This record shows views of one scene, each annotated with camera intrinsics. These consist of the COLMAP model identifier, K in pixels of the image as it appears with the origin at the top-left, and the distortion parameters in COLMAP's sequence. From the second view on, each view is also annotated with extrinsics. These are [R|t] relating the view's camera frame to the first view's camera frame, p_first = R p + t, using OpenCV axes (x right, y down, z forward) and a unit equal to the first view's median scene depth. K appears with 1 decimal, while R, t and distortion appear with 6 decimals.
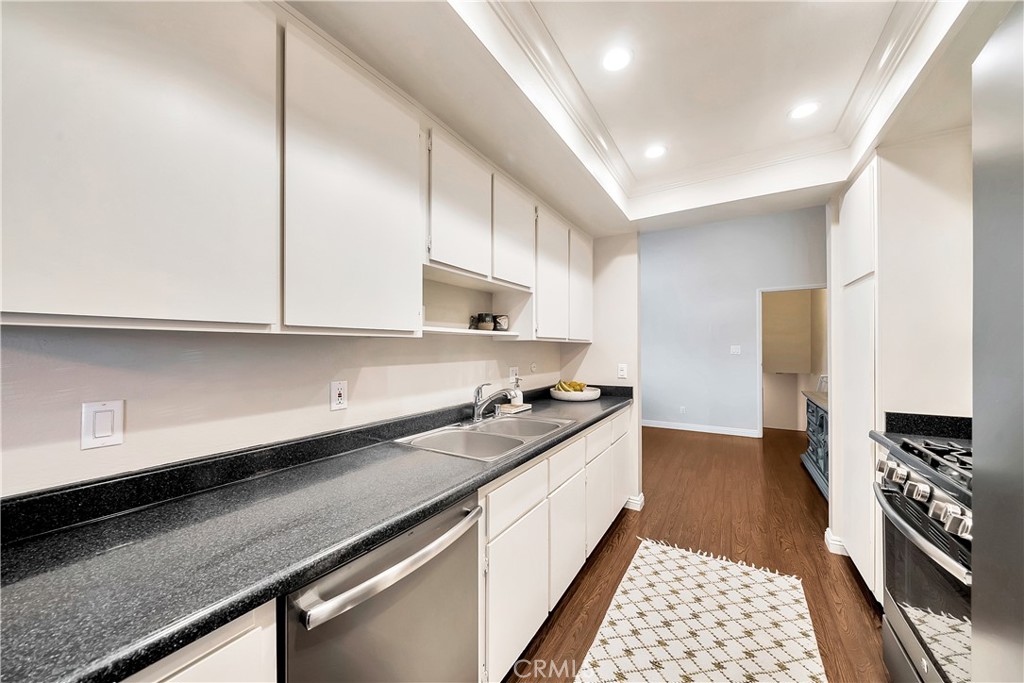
lens RADIAL K [[358.5, 0, 510.6], [0, 358.5, 351.4], [0, 0, 1]] dist [-0.004164, 0.001746]
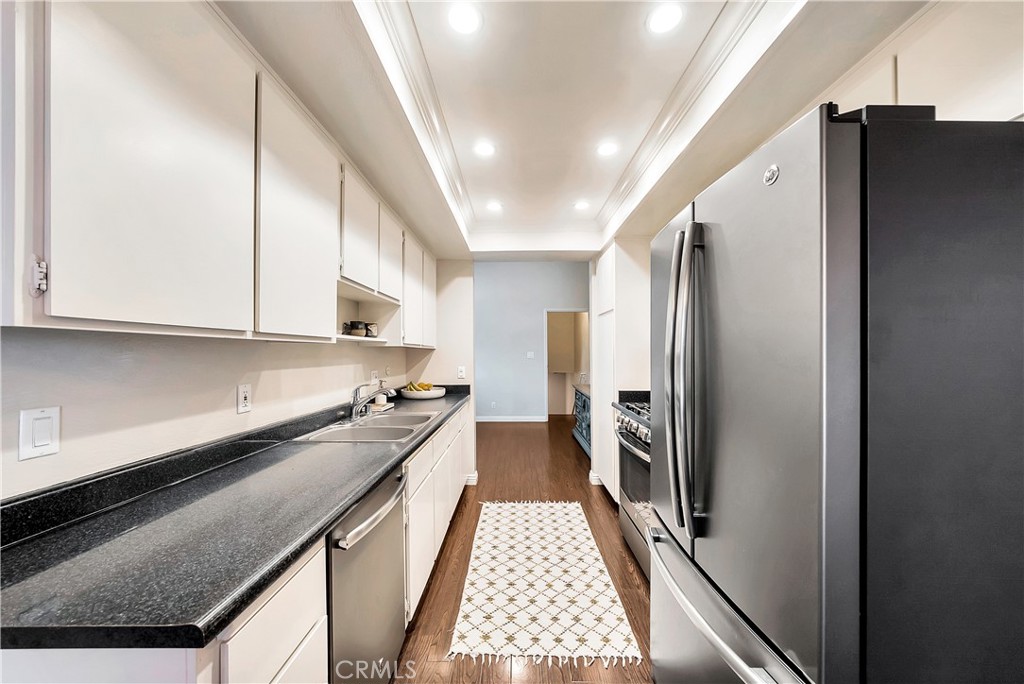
lens RADIAL K [[358.5, 0, 510.9], [0, 358.5, 350.4], [0, 0, 1]] dist [-0.004164, 0.001746]
pose [[0.858796, 0.006421, 0.512277, -0.280018], [0.003017, 0.999841, -0.017591, 0.004848], [-0.512309, 0.016652, 0.858640, -0.217241]]
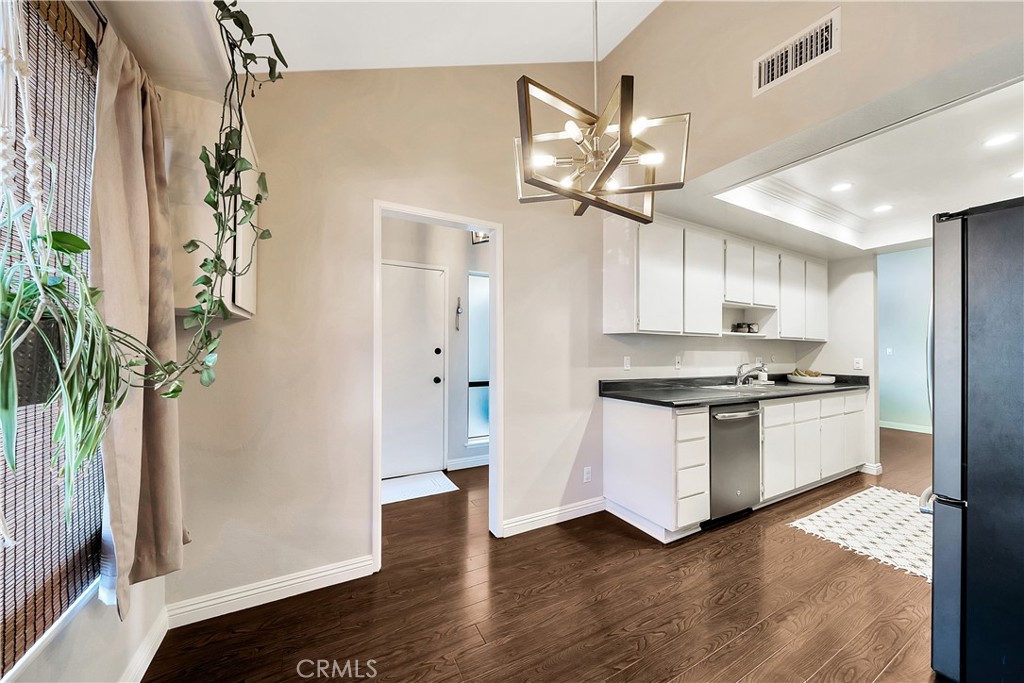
lens RADIAL K [[358.5, 0, 512.9], [0, 358.5, 339.9], [0, 0, 1]] dist [-0.004164, 0.001746]
pose [[0.872611, 0.004384, -0.488396, -0.229517], [-0.021013, 0.999371, -0.028572, 0.053884], [0.487964, 0.035195, 0.872154, -1.178668]]
